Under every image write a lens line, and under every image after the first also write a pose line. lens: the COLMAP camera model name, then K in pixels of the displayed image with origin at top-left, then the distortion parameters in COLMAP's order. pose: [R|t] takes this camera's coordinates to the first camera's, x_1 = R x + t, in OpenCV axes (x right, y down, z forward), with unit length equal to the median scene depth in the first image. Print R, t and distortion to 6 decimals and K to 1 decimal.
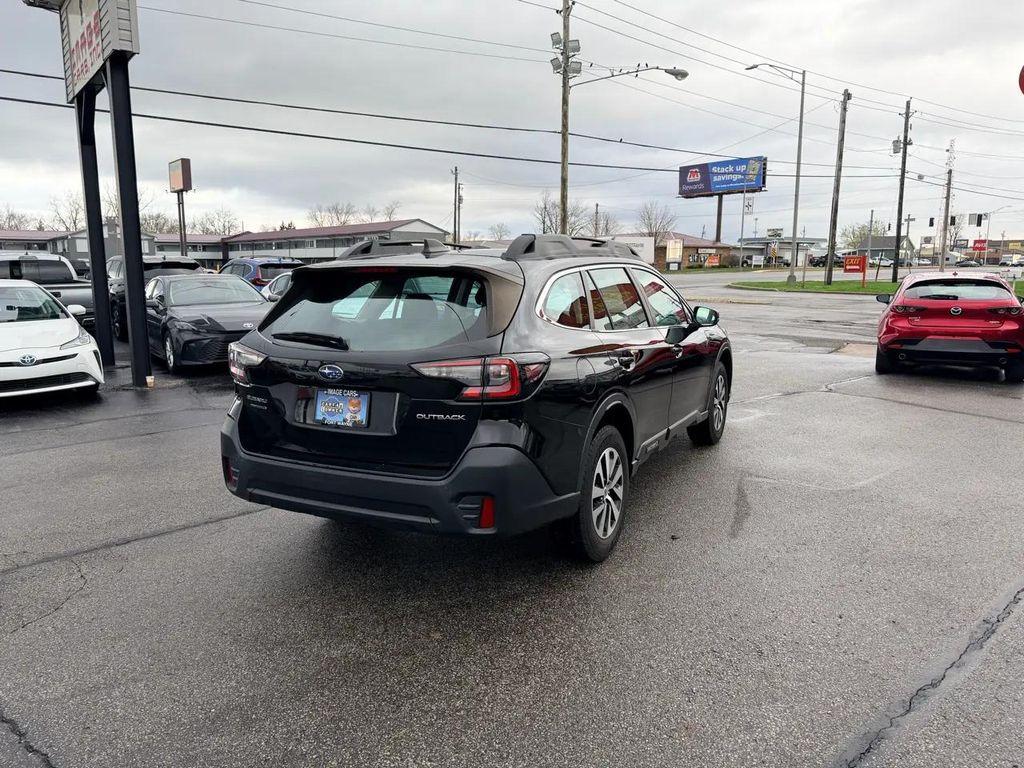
lens RADIAL K [[715.2, 0, 510.4], [0, 715.2, 389.0], [0, 0, 1]] dist [0.091331, -0.130712]
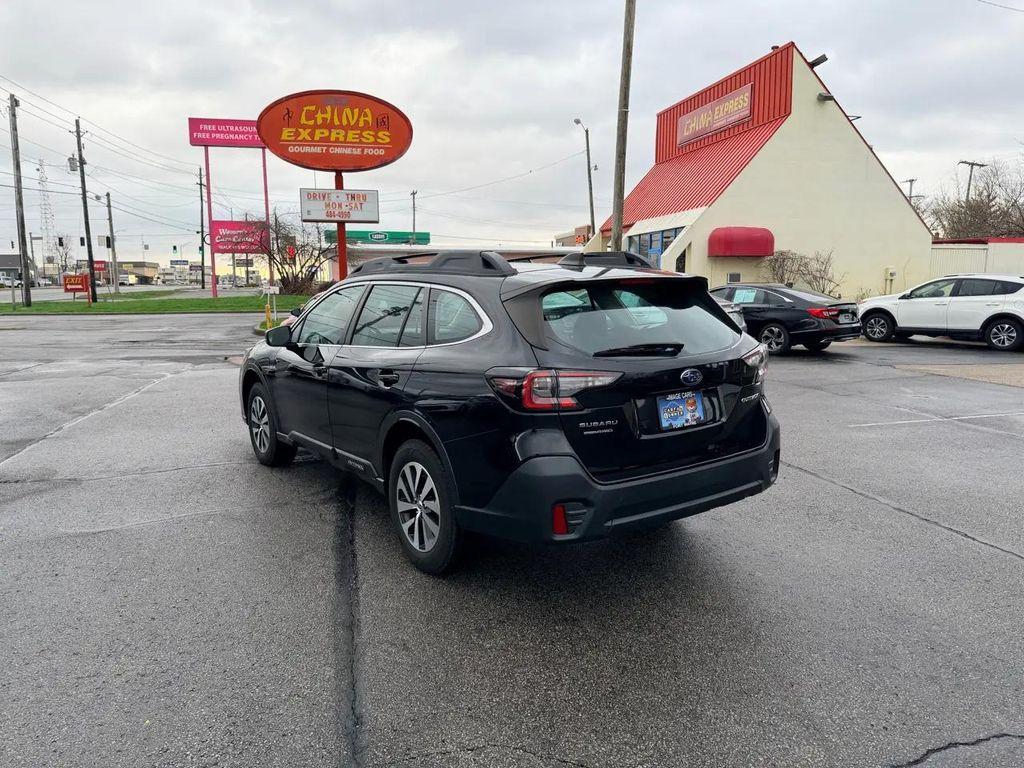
lens RADIAL K [[721.0, 0, 508.9], [0, 721.0, 384.9], [0, 0, 1]] dist [0.066631, -0.091130]
pose [[0.452406, -0.125302, 0.882966, -0.165771], [0.154873, 0.986075, 0.060582, -0.014797], [-0.878262, 0.109340, 0.465512, 0.092847]]
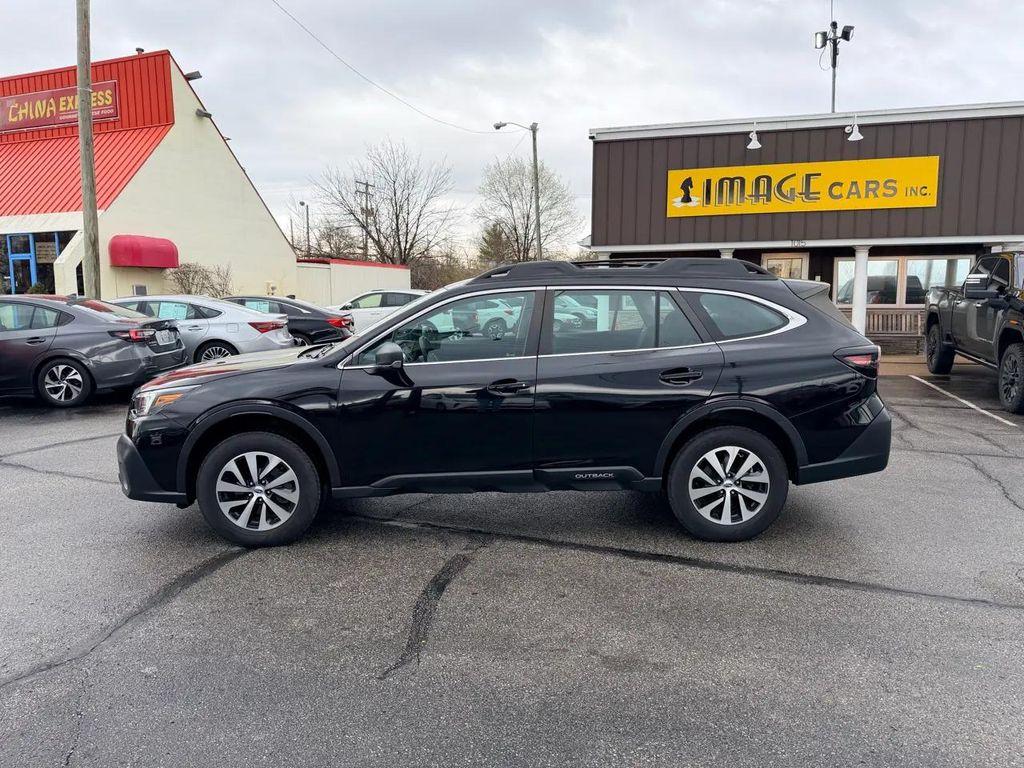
lens RADIAL K [[721.0, 0, 508.9], [0, 721.0, 384.9], [0, 0, 1]] dist [0.066631, -0.091130]
pose [[-0.485861, -0.104778, 0.867733, -0.164092], [0.155558, 0.966572, 0.203813, -0.049145], [-0.860082, 0.234007, -0.453321, 0.300026]]
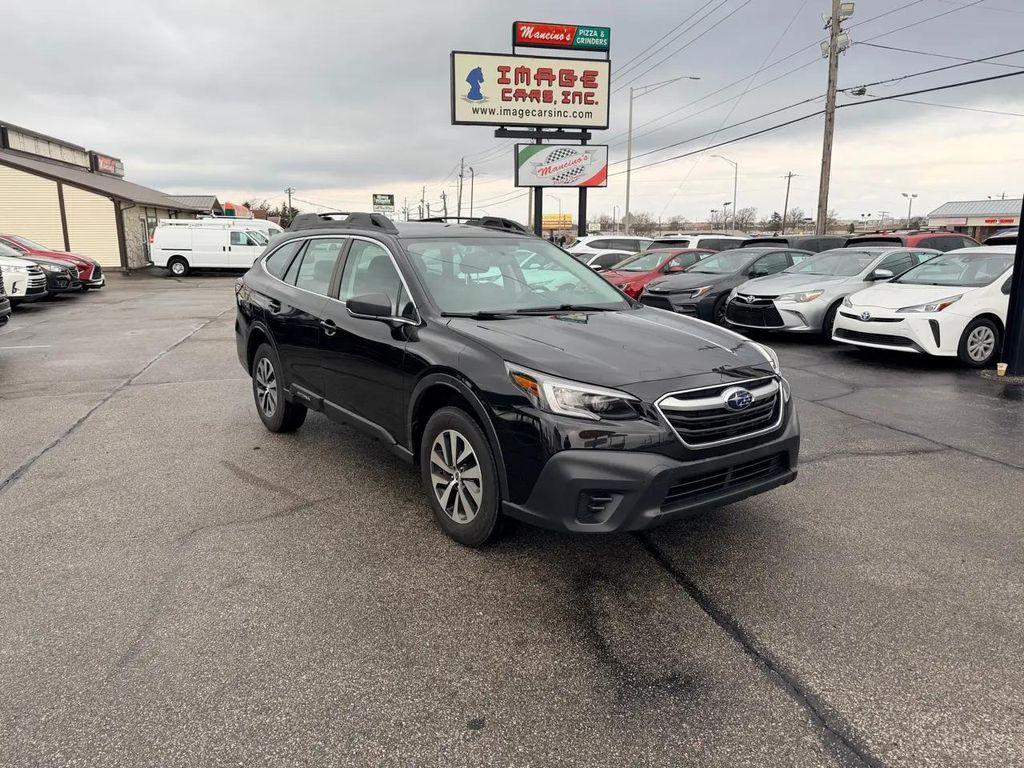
lens RADIAL K [[720.7, 0, 513.2], [0, 720.7, 381.2], [0, 0, 1]] dist [0.069944, -0.099833]
pose [[-0.431112, 0.182195, -0.883712, 0.190040], [-0.147924, 0.951879, 0.268413, -0.053474], [0.890090, 0.246439, -0.383415, 0.307659]]
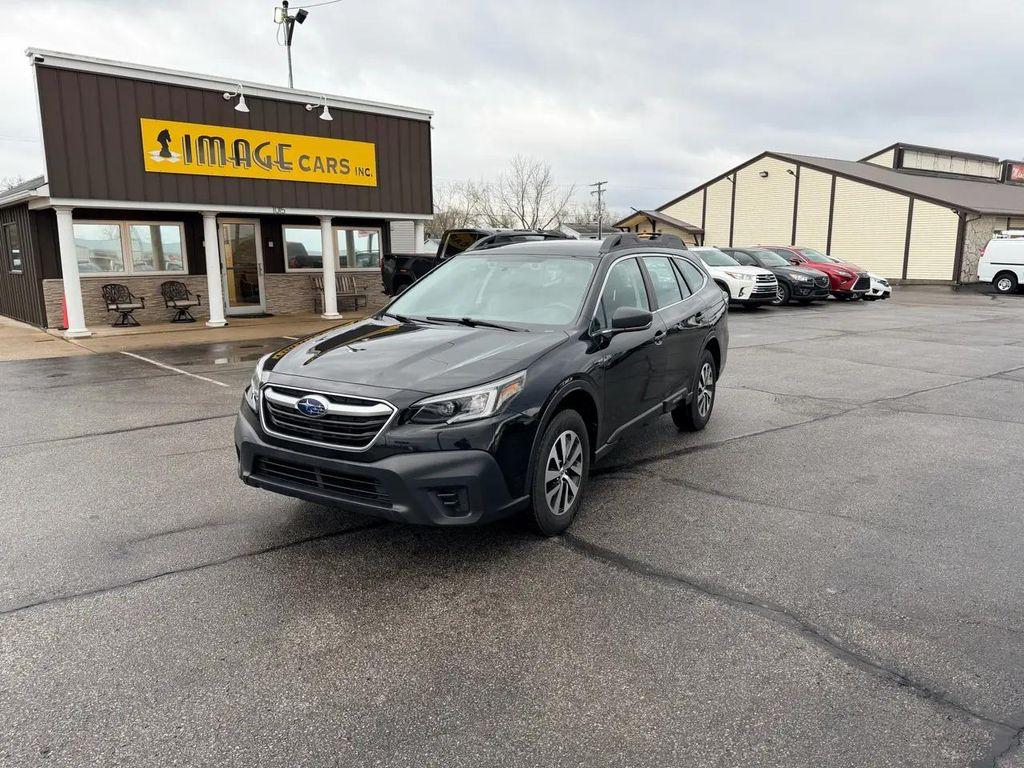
lens RADIAL K [[716.2, 0, 505.2], [0, 716.2, 396.4], [0, 0, 1]] dist [0.027763, -0.034956]
pose [[-0.998385, -0.003134, 0.056724, 0.011930], [0.017508, 0.932905, 0.359696, -0.071773], [-0.054046, 0.360108, -0.931344, 0.419589]]
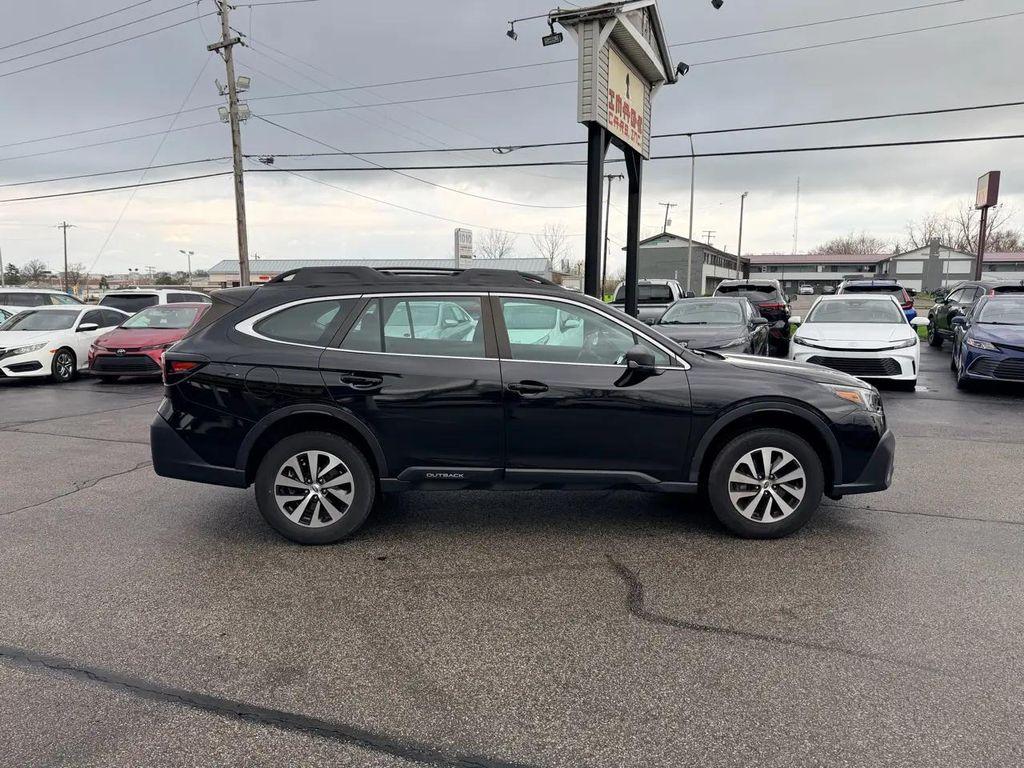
lens RADIAL K [[720.7, 0, 513.2], [0, 720.7, 381.2], [0, 0, 1]] dist [0.069944, -0.099833]
pose [[0.478250, 0.114724, -0.870698, 0.193584], [-0.148485, 0.987720, 0.048584, -0.019750], [0.865580, 0.106050, 0.489412, 0.103752]]
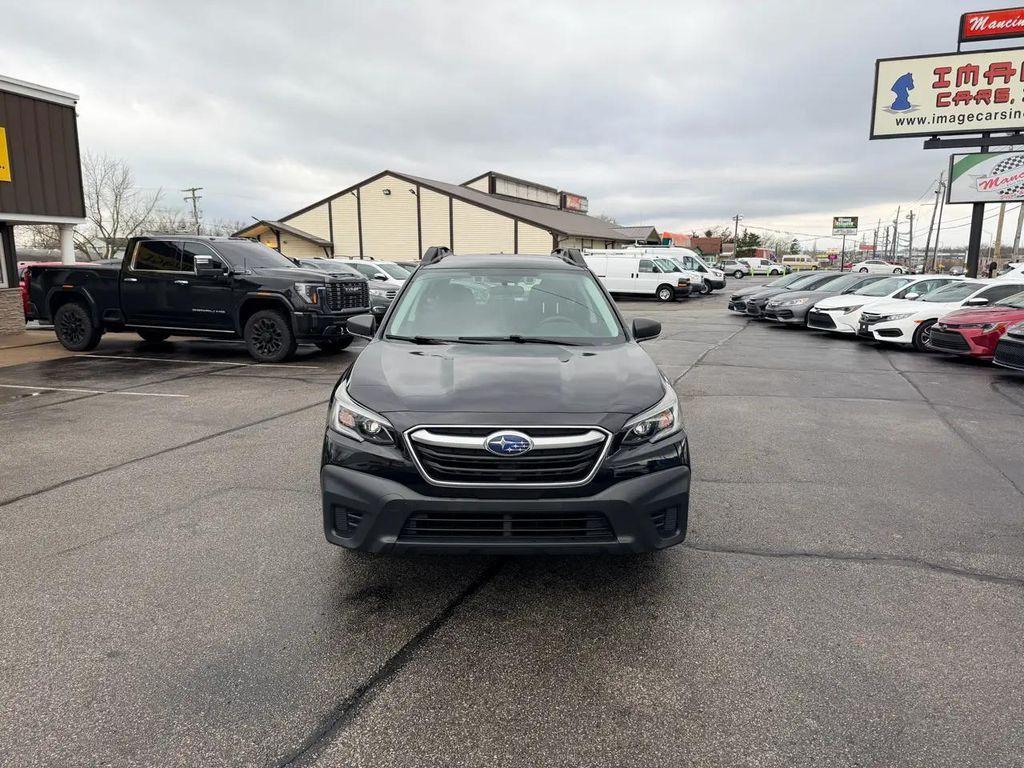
lens RADIAL K [[714.9, 0, 512.0], [0, 714.9, 384.0], [0, 0, 1]] dist [0.048800, -0.046135]
pose [[-0.874432, 0.084471, -0.477737, 0.114567], [-0.078635, 0.947027, 0.311379, -0.068242], [0.478732, 0.309846, -0.821469, 0.389743]]
